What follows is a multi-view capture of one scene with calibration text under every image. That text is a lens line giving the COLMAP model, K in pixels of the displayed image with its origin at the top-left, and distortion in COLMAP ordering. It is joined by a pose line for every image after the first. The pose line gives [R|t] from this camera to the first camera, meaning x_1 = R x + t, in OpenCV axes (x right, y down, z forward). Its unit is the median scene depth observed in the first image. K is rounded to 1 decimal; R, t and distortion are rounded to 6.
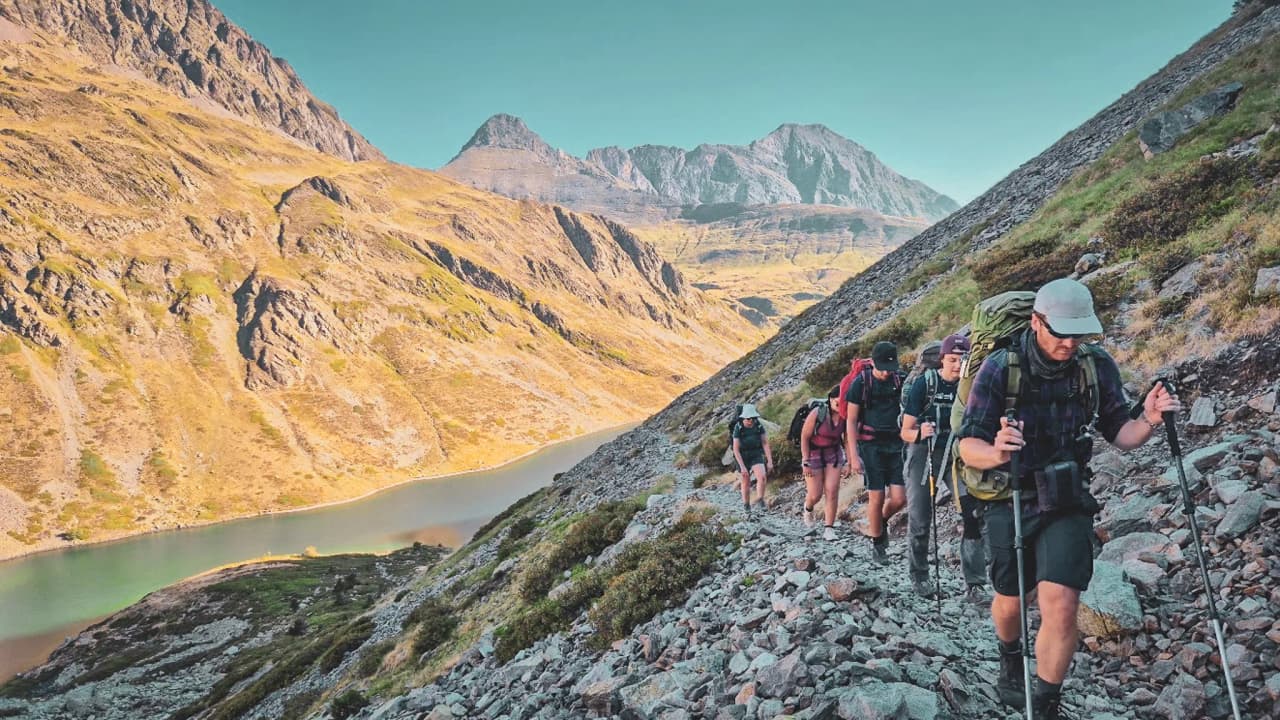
lens RADIAL K [[889.6, 0, 632.6], [0, 889.6, 396.8], [0, 0, 1]] dist [0.106195, -0.105965]
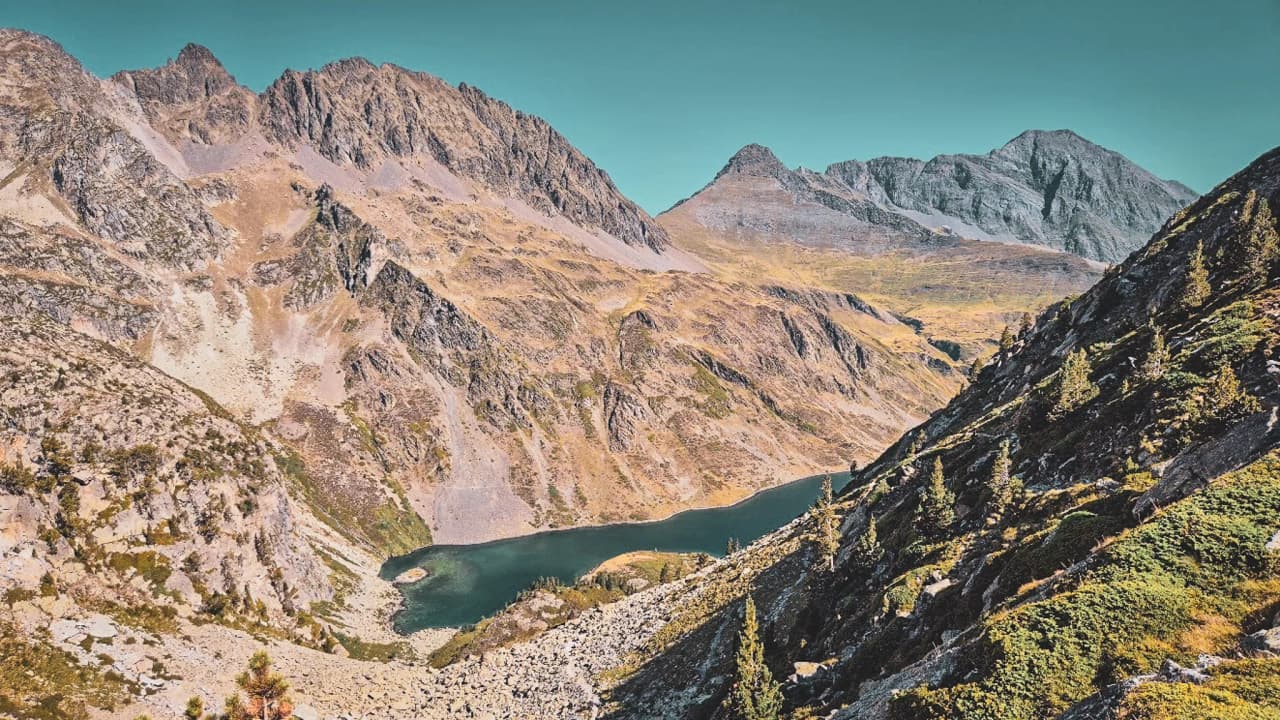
lens RADIAL K [[889.6, 0, 632.6], [0, 889.6, 396.8], [0, 0, 1]] dist [0.106195, -0.105965]
pose [[0.965103, 0.082801, -0.248436, 0.066148], [-0.067876, 0.995369, 0.068065, -0.180233], [0.252921, -0.048827, 0.966254, -0.594081]]
